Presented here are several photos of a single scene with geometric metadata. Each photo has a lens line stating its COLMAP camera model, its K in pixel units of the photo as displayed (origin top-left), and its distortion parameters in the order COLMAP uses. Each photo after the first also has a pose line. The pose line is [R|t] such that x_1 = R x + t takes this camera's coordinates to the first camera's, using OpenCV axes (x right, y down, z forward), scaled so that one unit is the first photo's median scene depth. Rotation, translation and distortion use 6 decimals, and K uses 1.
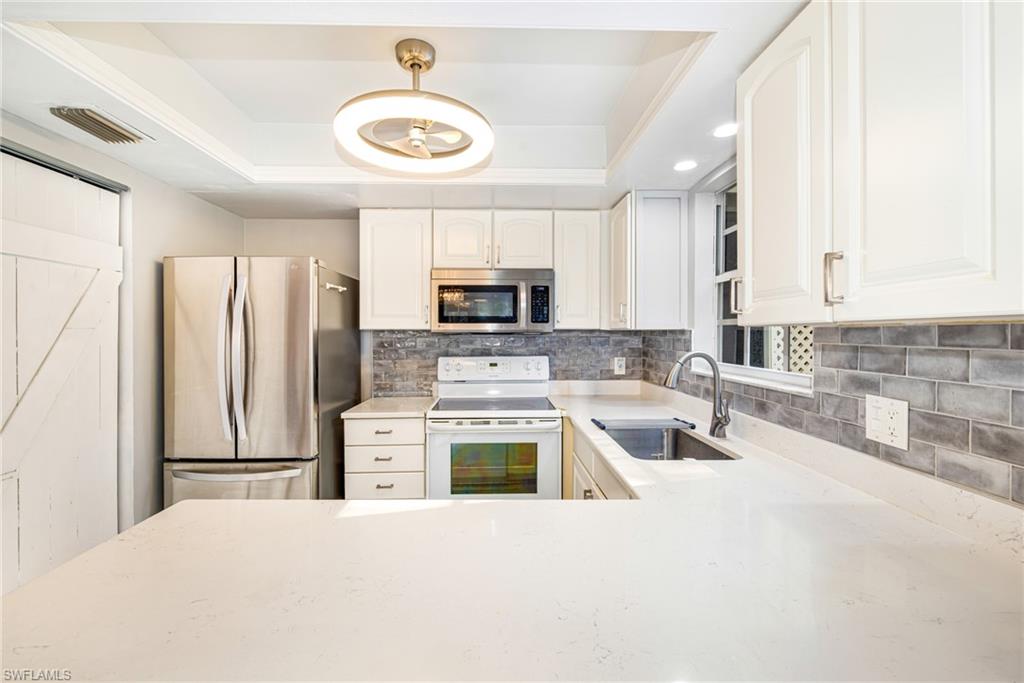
lens RADIAL K [[448.0, 0, 509.5], [0, 448.0, 333.8], [0, 0, 1]] dist [-0.000785, 0.000327]
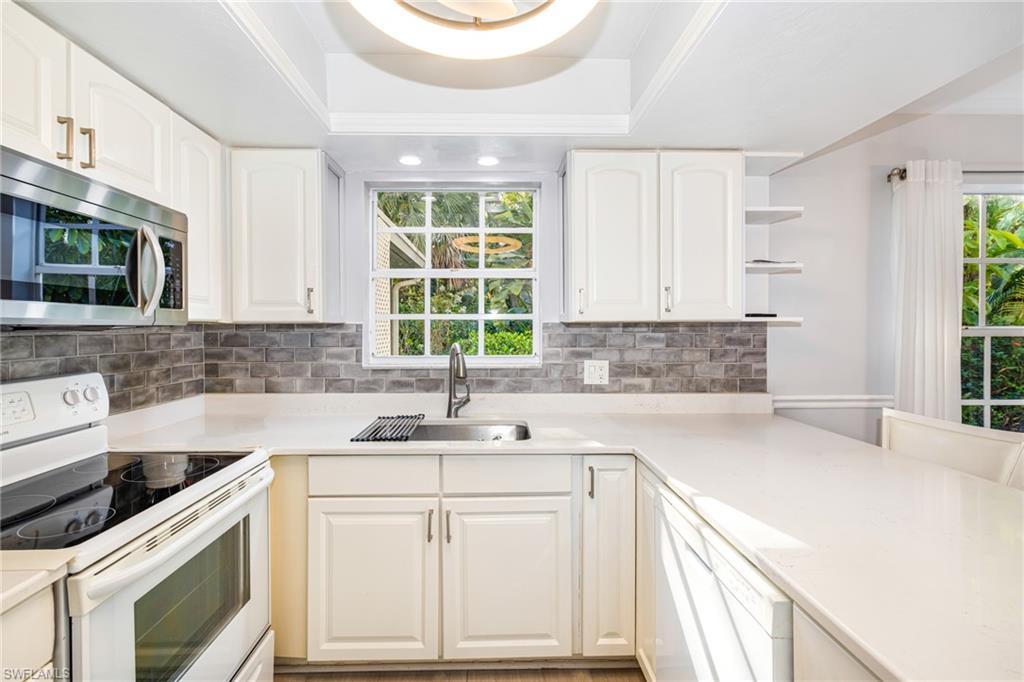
lens RADIAL K [[420.6, 0, 538.6], [0, 420.6, 341.9], [0, 0, 1]] dist [-0.000434, 0.000049]
pose [[0.014825, -0.034962, 0.999279, -0.494356], [0.004122, 0.999382, 0.034905, 0.000310], [-0.999882, 0.003602, 0.014960, 0.626818]]
